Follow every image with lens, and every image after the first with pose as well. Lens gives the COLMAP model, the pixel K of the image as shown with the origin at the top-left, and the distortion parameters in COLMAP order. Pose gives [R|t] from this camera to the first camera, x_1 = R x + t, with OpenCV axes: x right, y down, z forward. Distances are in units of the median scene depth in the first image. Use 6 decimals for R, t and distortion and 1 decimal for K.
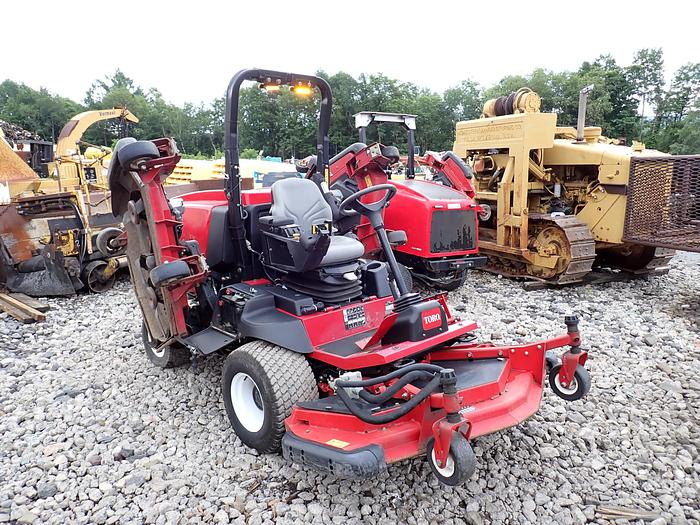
lens RADIAL K [[519.2, 0, 348.6], [0, 519.2, 265.2], [0, 0, 1]] dist [0.008509, -0.003174]
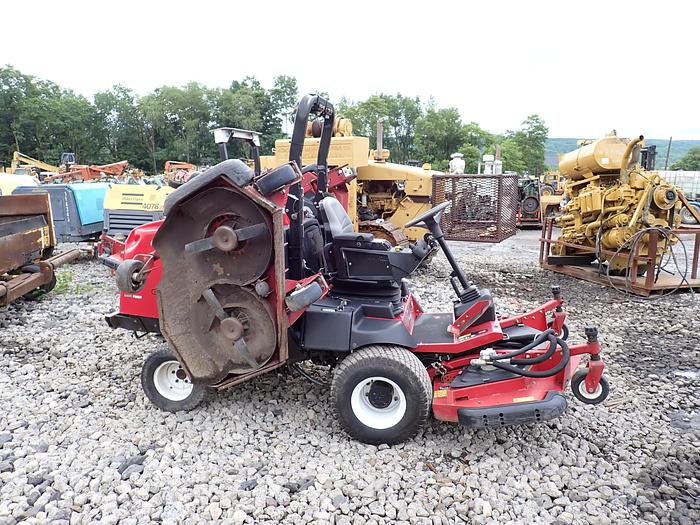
lens RADIAL K [[519.2, 0, 348.6], [0, 519.2, 265.2], [0, 0, 1]] dist [0.008509, -0.003174]
pose [[0.805092, -0.096549, 0.585239, -0.374605], [0.106979, 0.994119, 0.016836, -0.021943], [-0.583423, 0.049054, 0.810686, 0.058750]]
